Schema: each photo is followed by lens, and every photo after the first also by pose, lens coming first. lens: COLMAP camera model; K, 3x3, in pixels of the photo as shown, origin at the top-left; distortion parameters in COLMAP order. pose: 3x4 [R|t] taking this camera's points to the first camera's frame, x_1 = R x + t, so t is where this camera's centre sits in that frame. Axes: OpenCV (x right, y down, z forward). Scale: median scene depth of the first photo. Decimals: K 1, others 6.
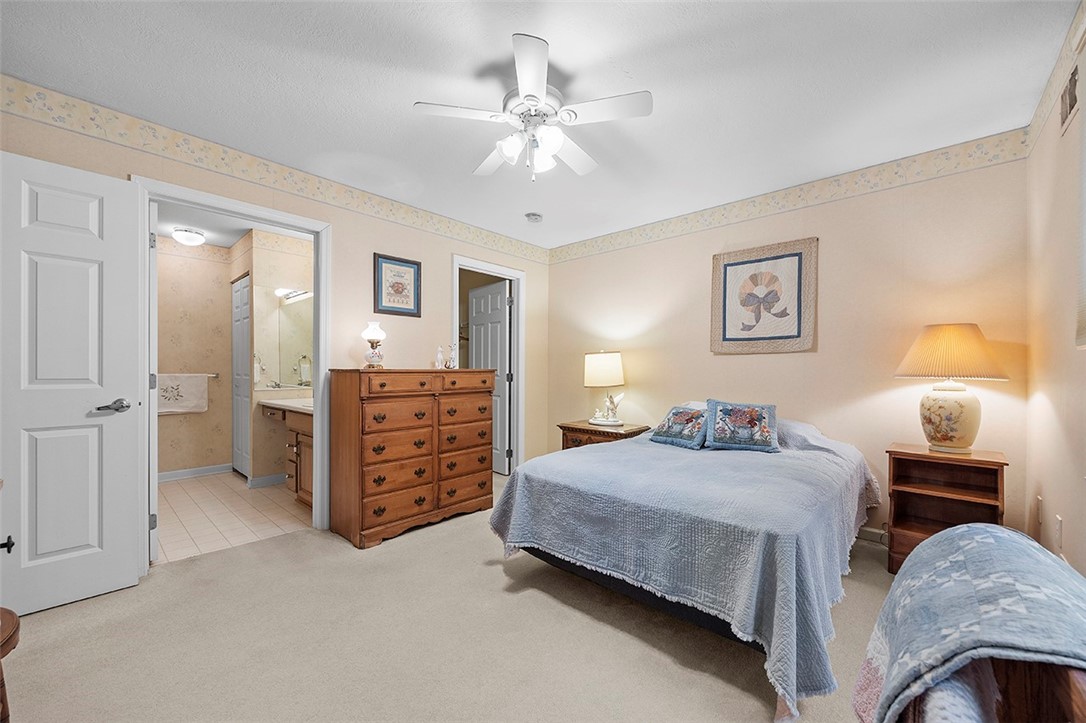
lens RADIAL K [[419.5, 0, 544.2], [0, 419.5, 369.4], [0, 0, 1]] dist [0.003573, 0.000304]
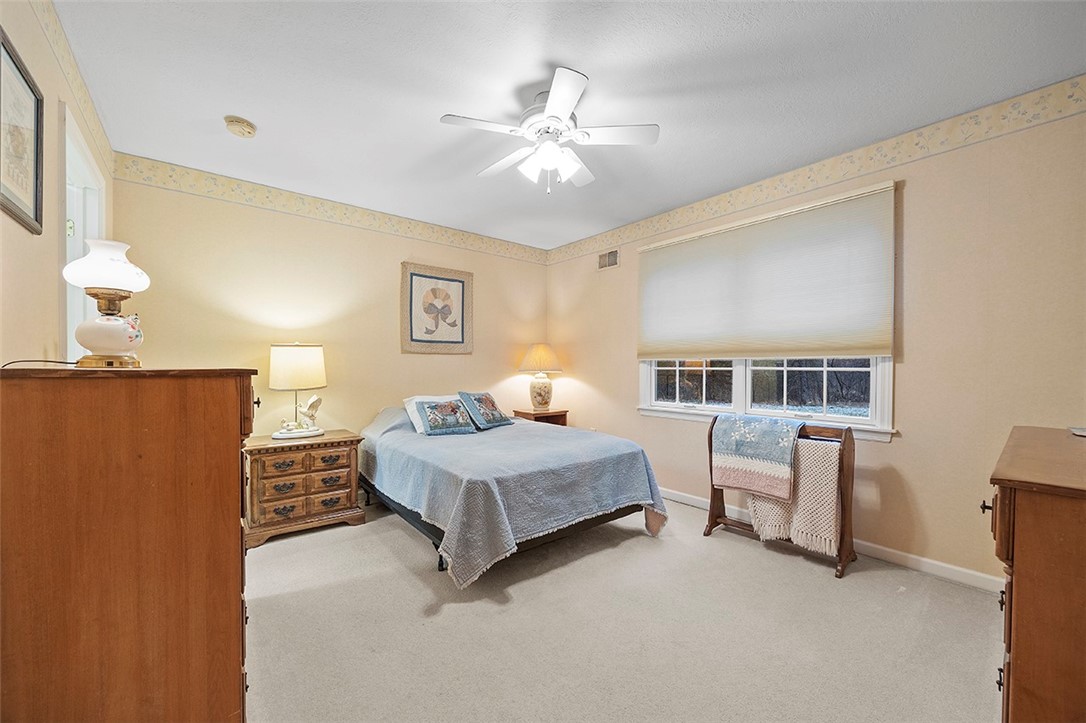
lens RADIAL K [[419.5, 0, 546.5], [0, 419.5, 370.1], [0, 0, 1]] dist [0.003573, 0.000304]
pose [[0.147426, -0.009328, 0.989029, -0.682554], [-0.001662, 0.999952, 0.009678, -0.003328], [-0.989072, -0.003071, 0.147403, 0.525788]]
